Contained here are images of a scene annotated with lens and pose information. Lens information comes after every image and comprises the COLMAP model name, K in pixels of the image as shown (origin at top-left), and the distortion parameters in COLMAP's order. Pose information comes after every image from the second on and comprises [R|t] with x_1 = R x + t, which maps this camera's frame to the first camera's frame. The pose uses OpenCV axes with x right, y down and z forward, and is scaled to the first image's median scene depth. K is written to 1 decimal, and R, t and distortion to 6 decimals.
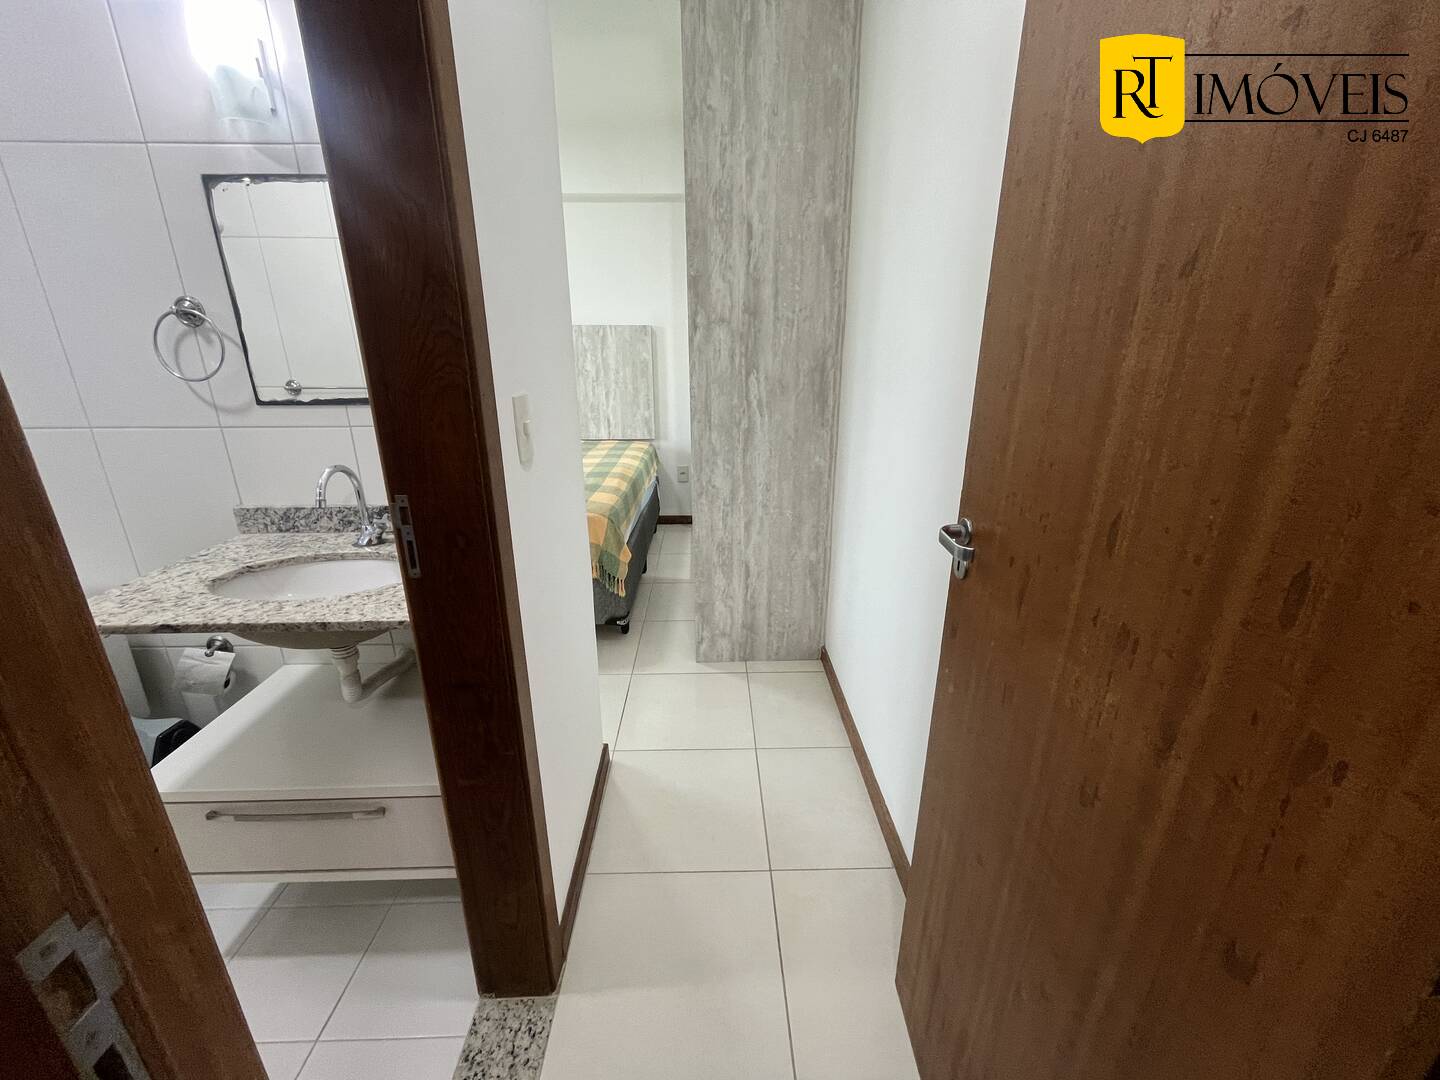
lens RADIAL K [[577.2, 0, 713.3], [0, 577.2, 537.8], [0, 0, 1]] dist [-0.003037, -0.000307]
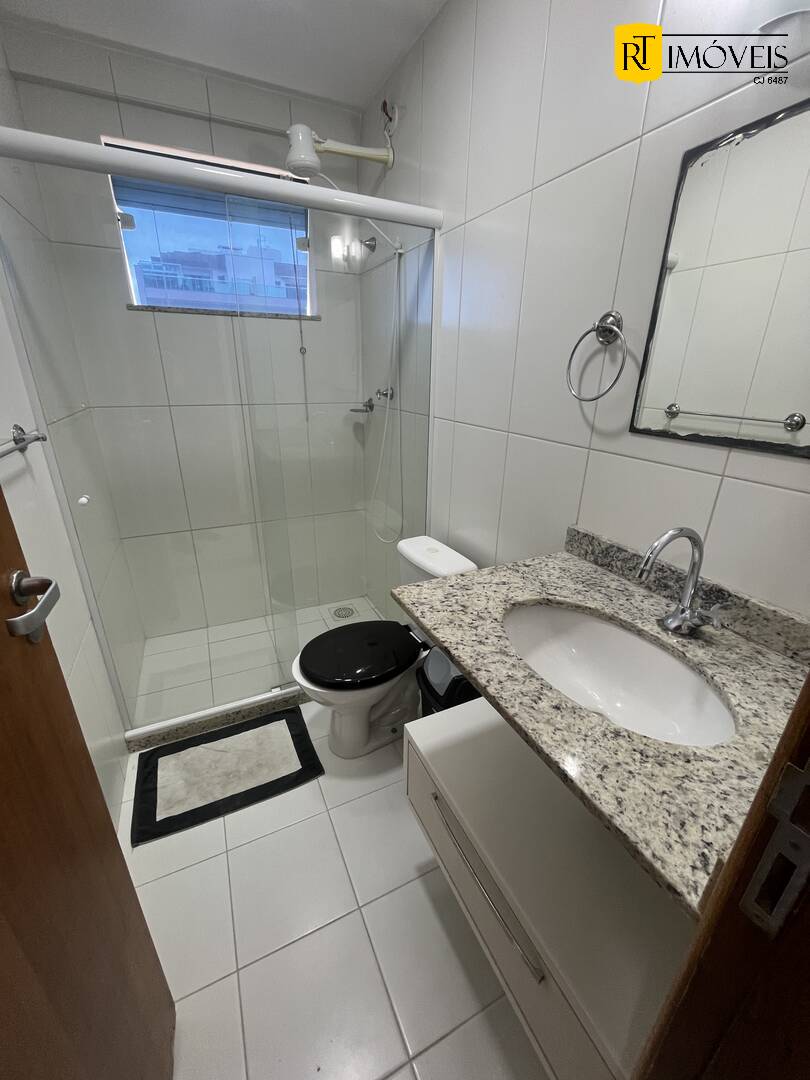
lens RADIAL K [[432.9, 0, 409.6], [0, 432.9, 544.1], [0, 0, 1]] dist [-0.003037, -0.000307]
pose [[0.417451, 0.343577, -0.841243, -0.311661], [-0.303736, 0.925276, 0.227174, -0.119674], [0.856434, 0.160681, 0.490615, 0.410289]]
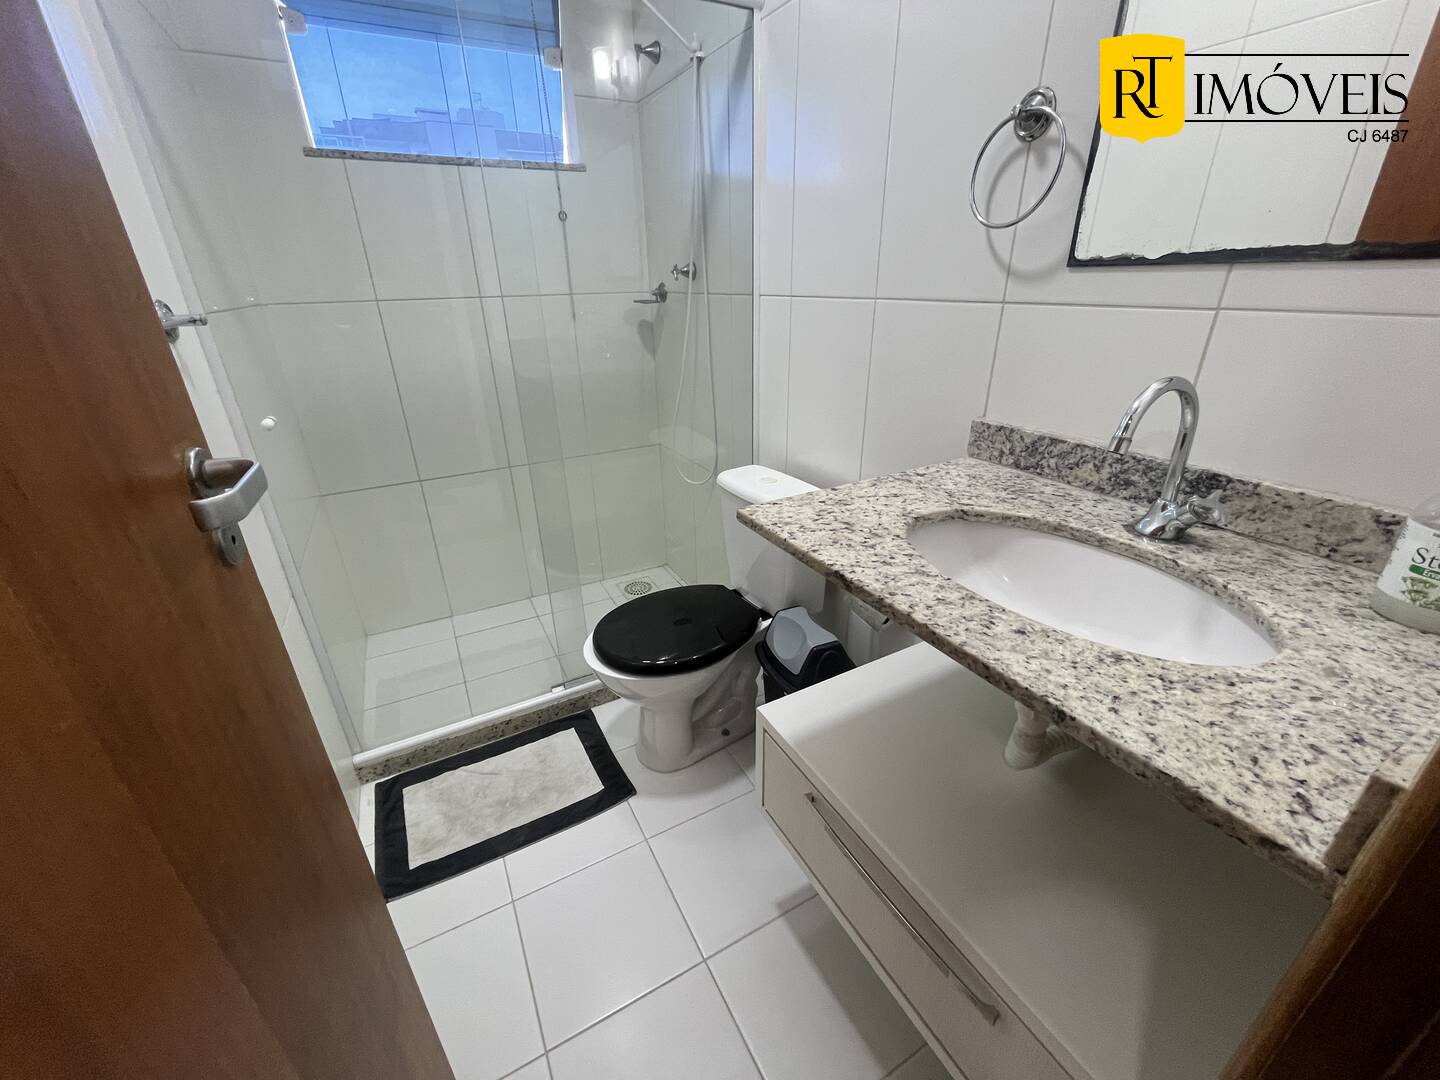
lens RADIAL K [[577.2, 0, 723.6], [0, 577.2, 541.0], [0, 0, 1]] dist [-0.003037, -0.000307]
pose [[0.461689, 0.361184, -0.810179, -0.356259], [-0.264848, 0.927817, 0.262701, -0.018756], [0.846581, 0.093288, 0.524022, 0.390079]]
